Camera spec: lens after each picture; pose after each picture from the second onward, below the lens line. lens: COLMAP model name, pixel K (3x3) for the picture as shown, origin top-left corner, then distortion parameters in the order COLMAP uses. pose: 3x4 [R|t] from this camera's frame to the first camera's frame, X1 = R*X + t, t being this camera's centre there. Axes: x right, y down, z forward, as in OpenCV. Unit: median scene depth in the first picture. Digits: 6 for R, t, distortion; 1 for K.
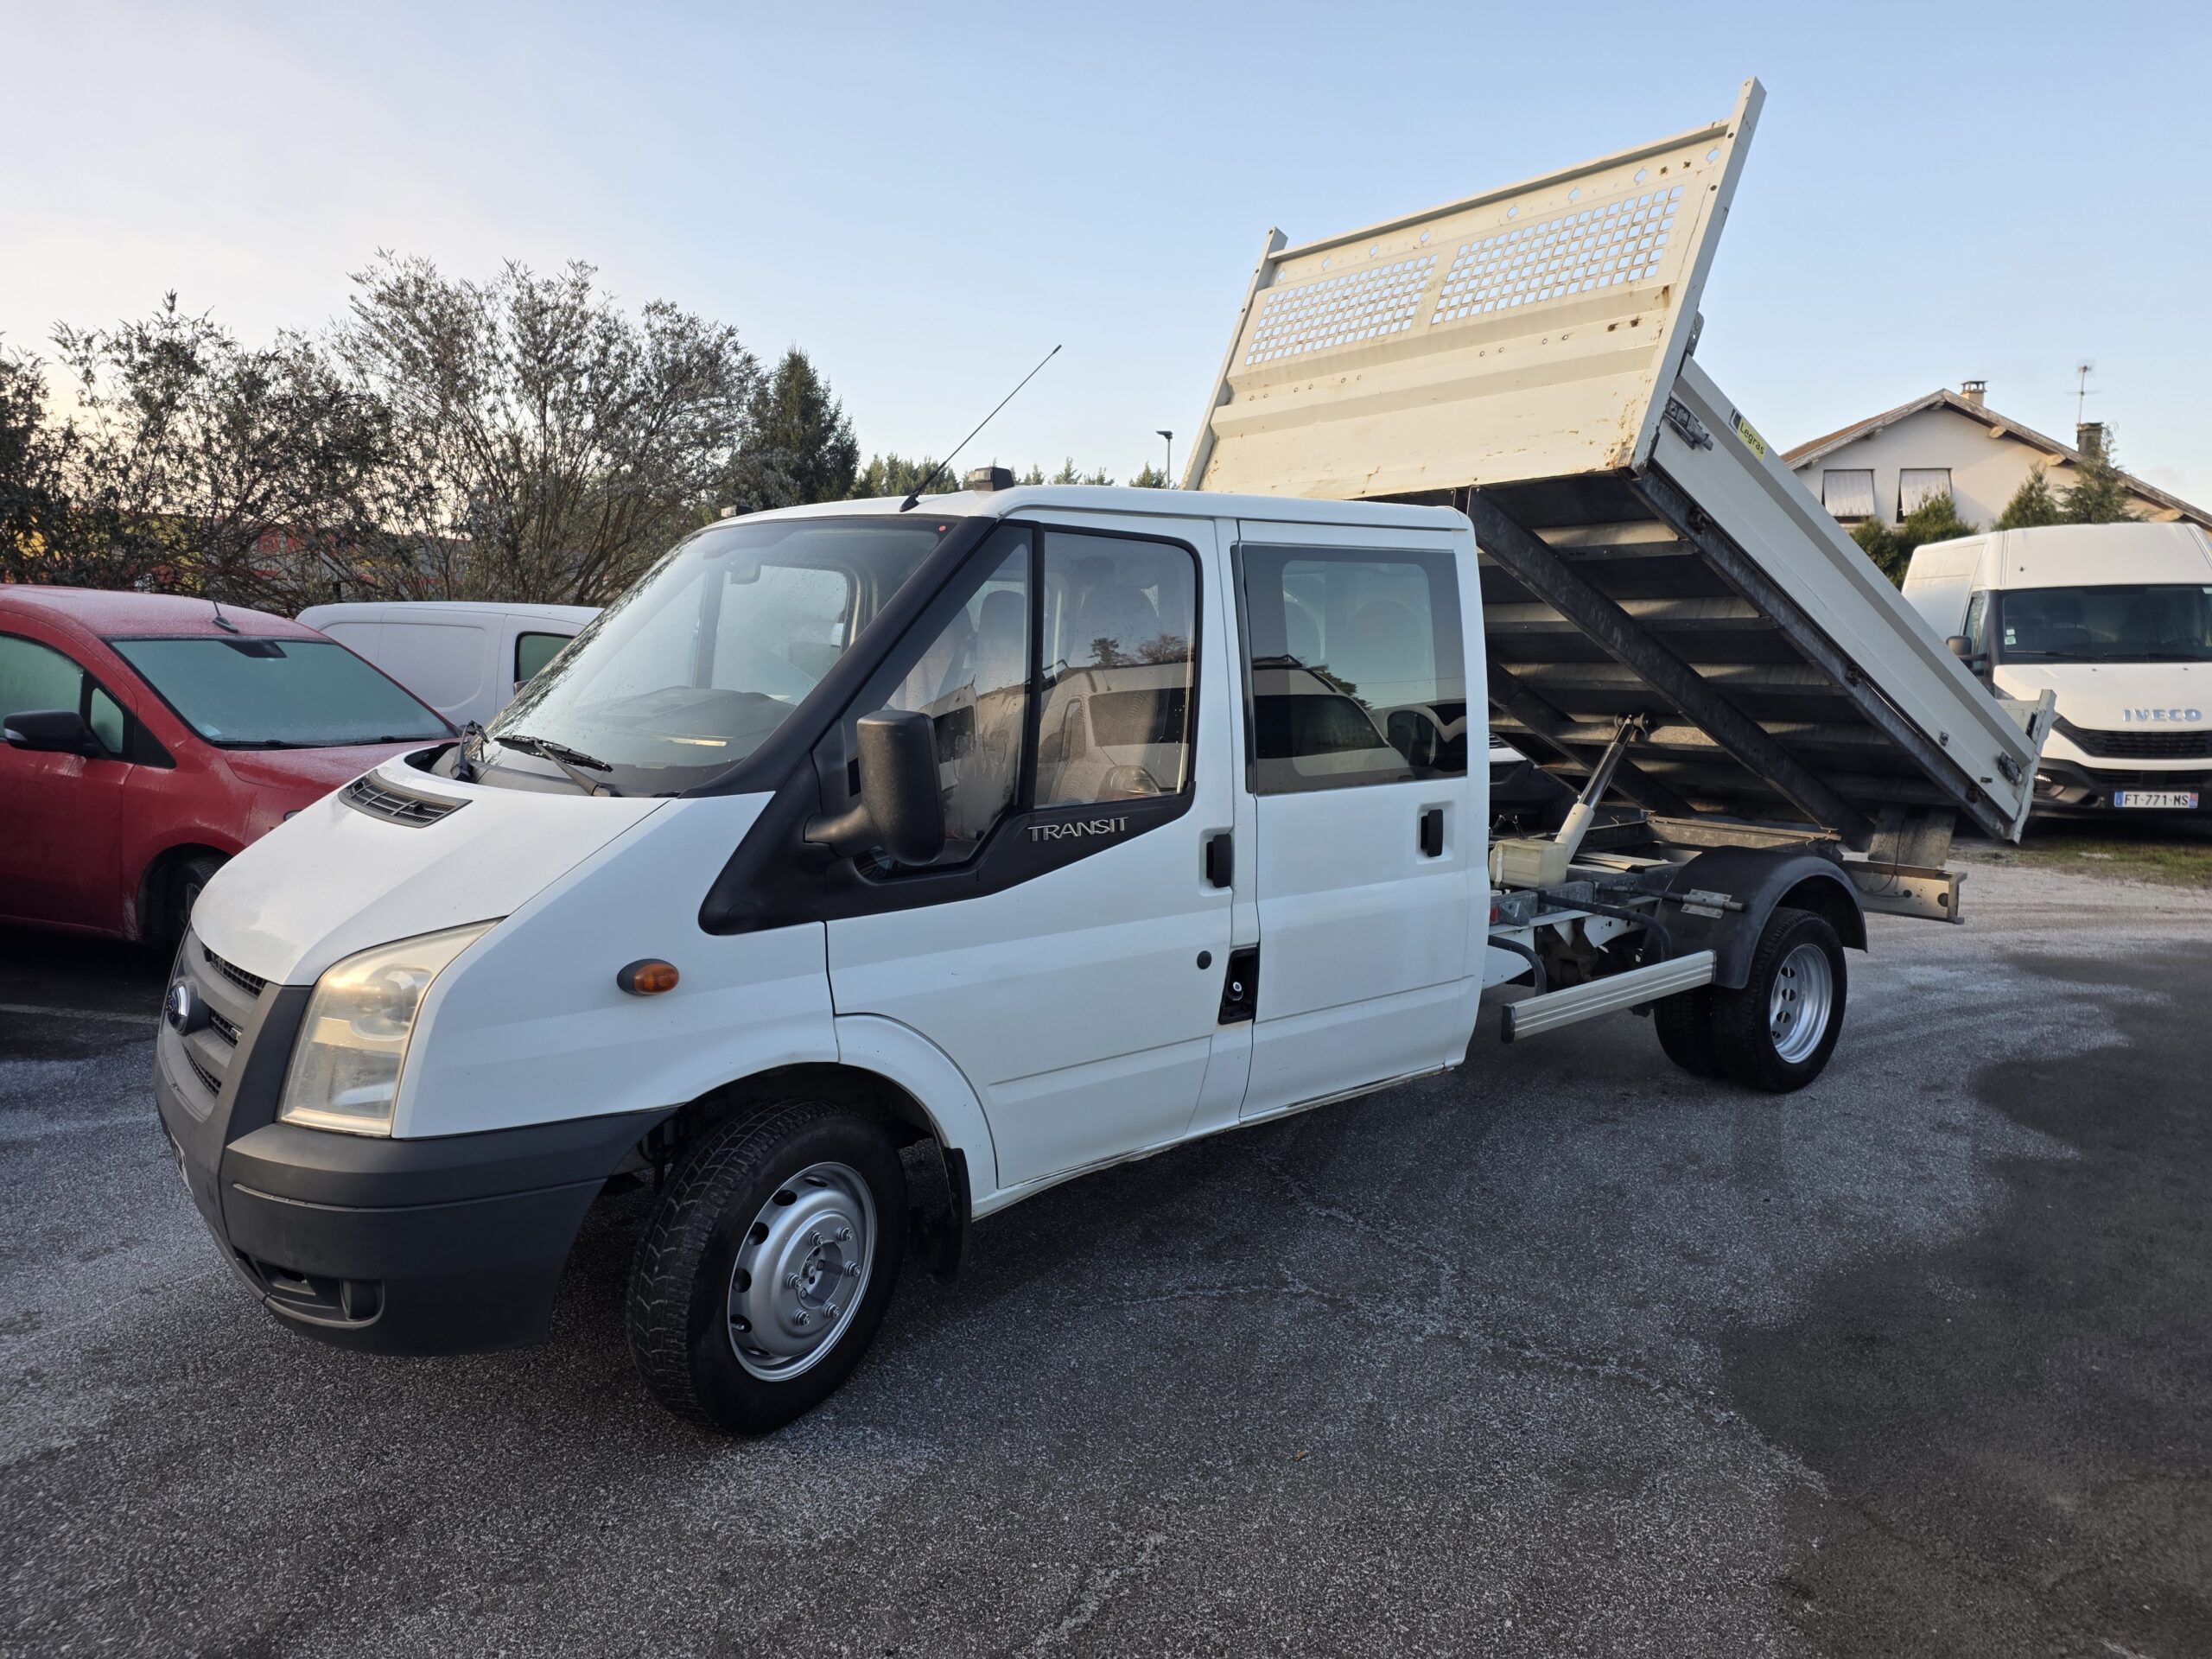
lens RADIAL K [[1453.7, 0, 1111.5], [0, 1453.7, 839.0], [0, 0, 1]] dist [0.080525, -0.059271]
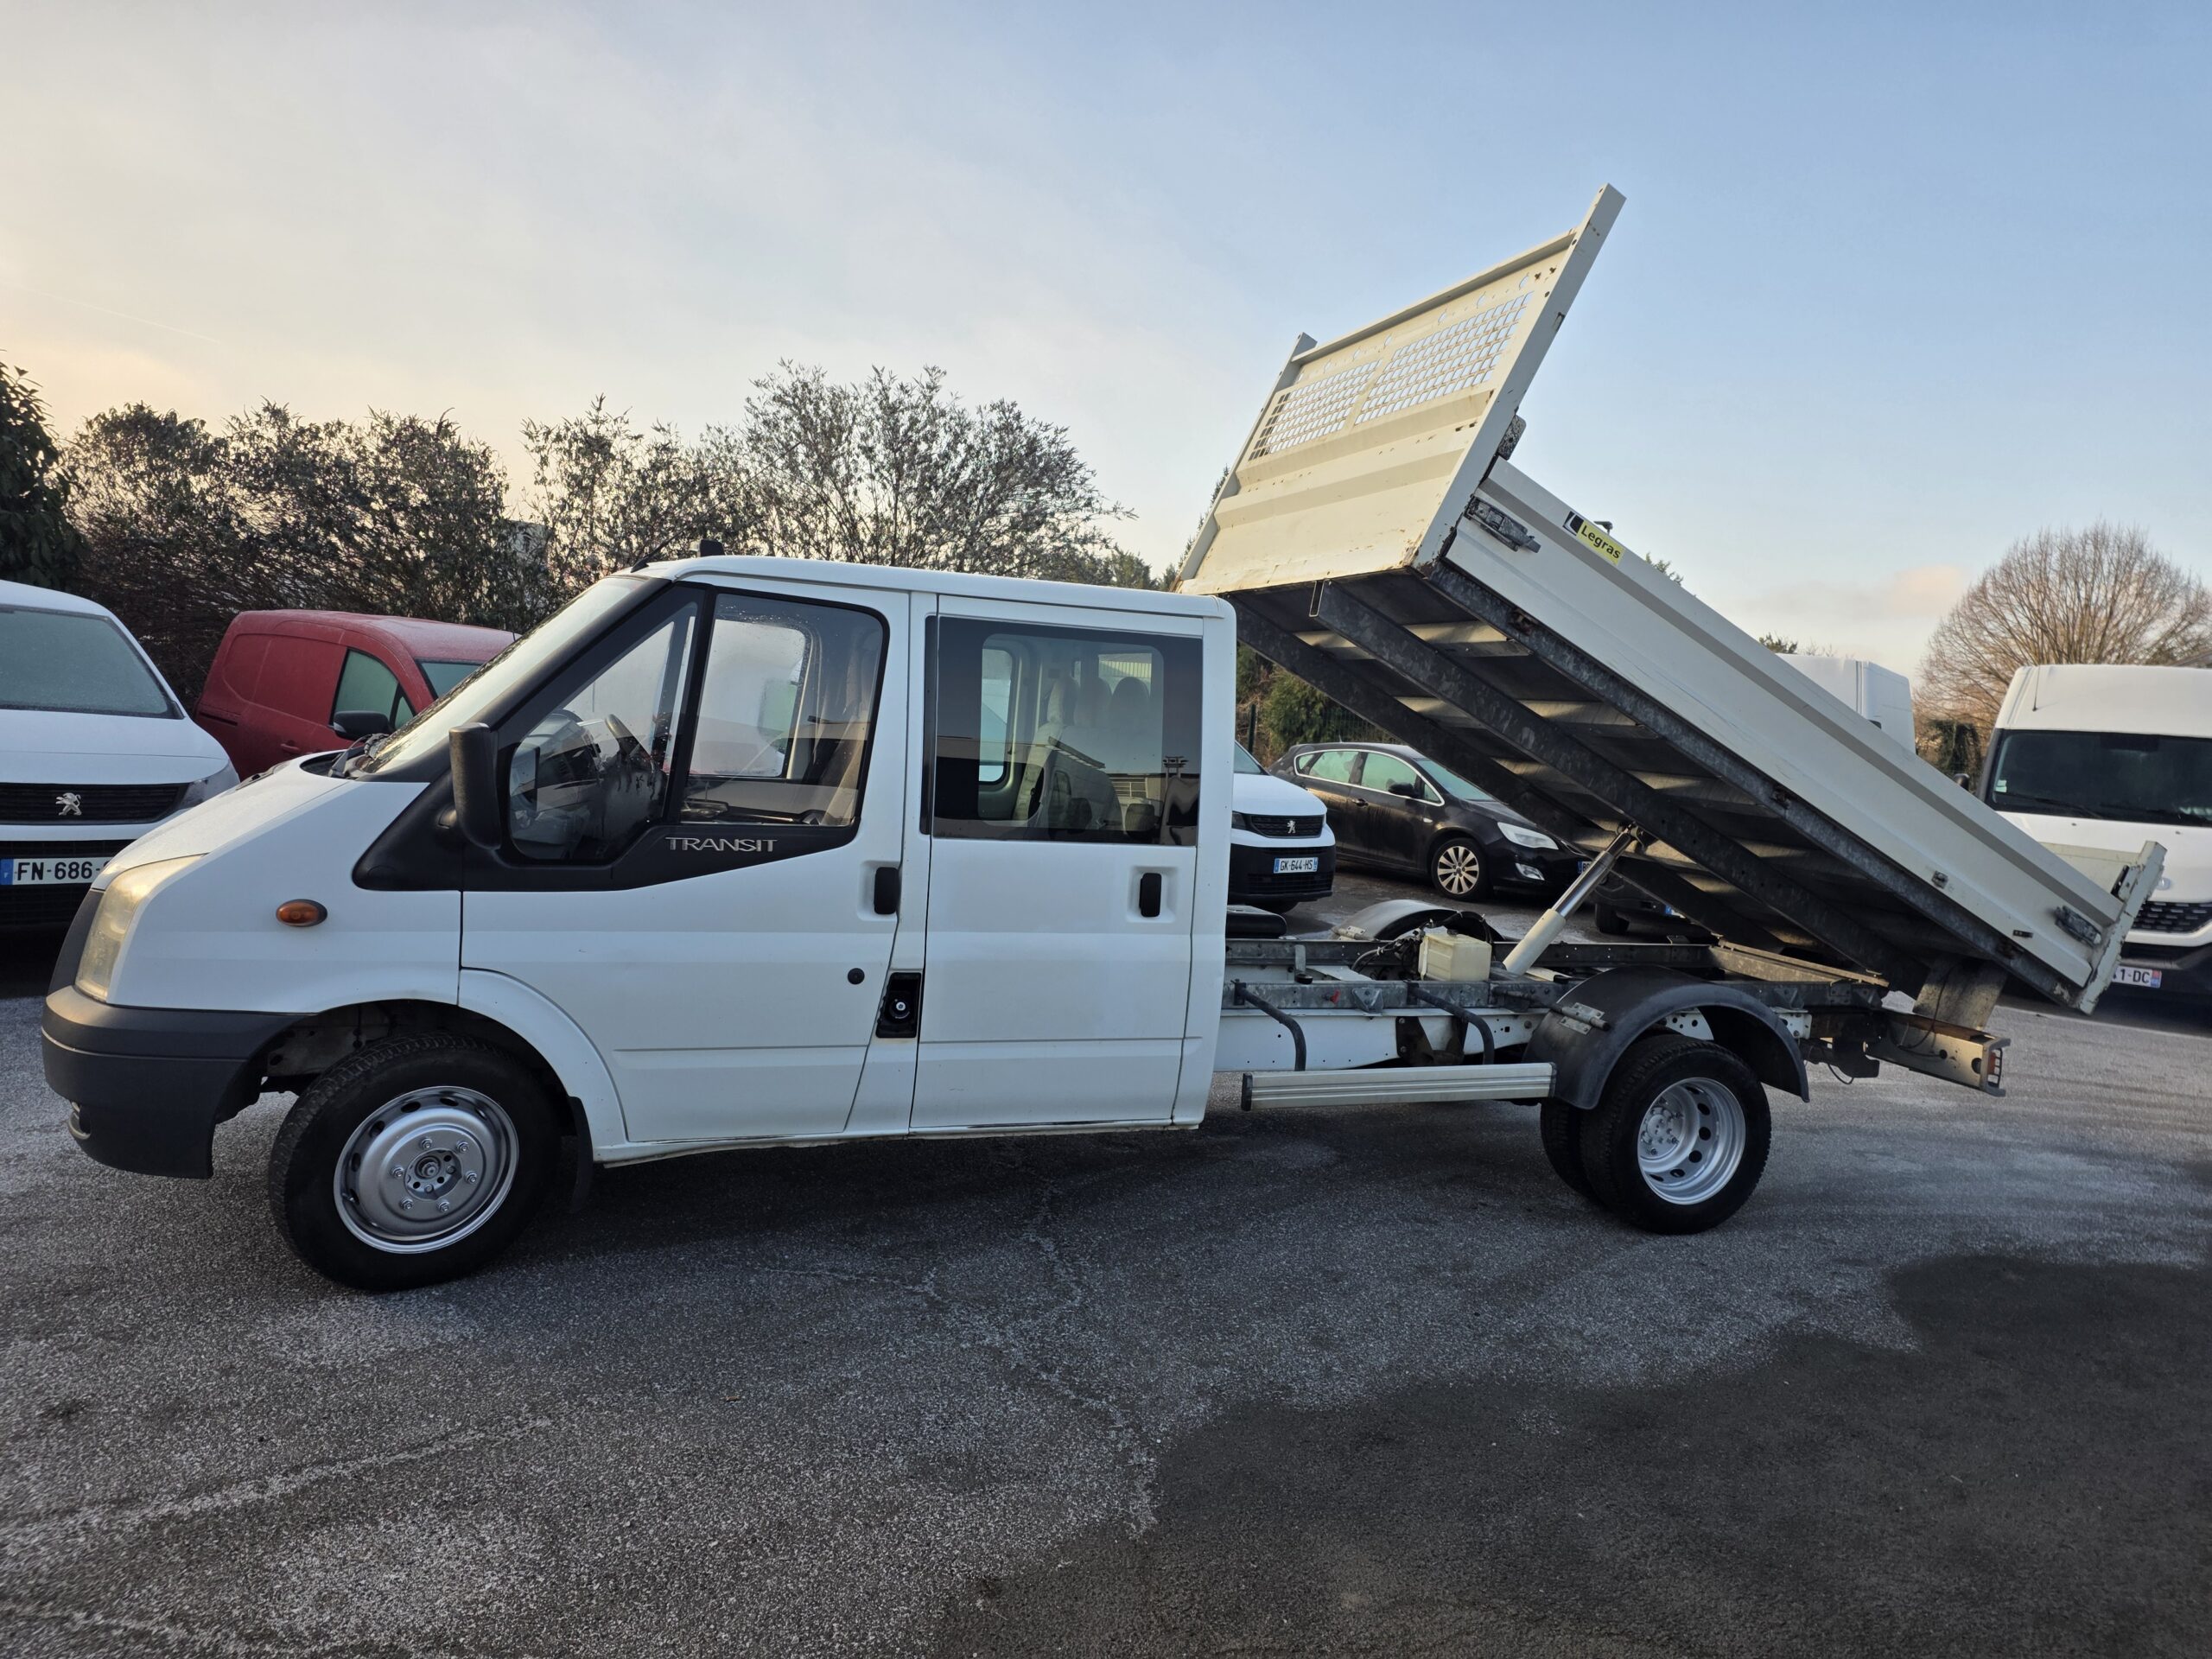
lens RADIAL K [[1453.7, 0, 1111.5], [0, 1453.7, 839.0], [0, 0, 1]] dist [0.080525, -0.059271]
pose [[0.940159, 0.095796, -0.326992, 0.499923], [-0.113619, 0.992879, -0.035802, -0.003705], [0.321234, 0.070812, 0.944349, -0.012467]]
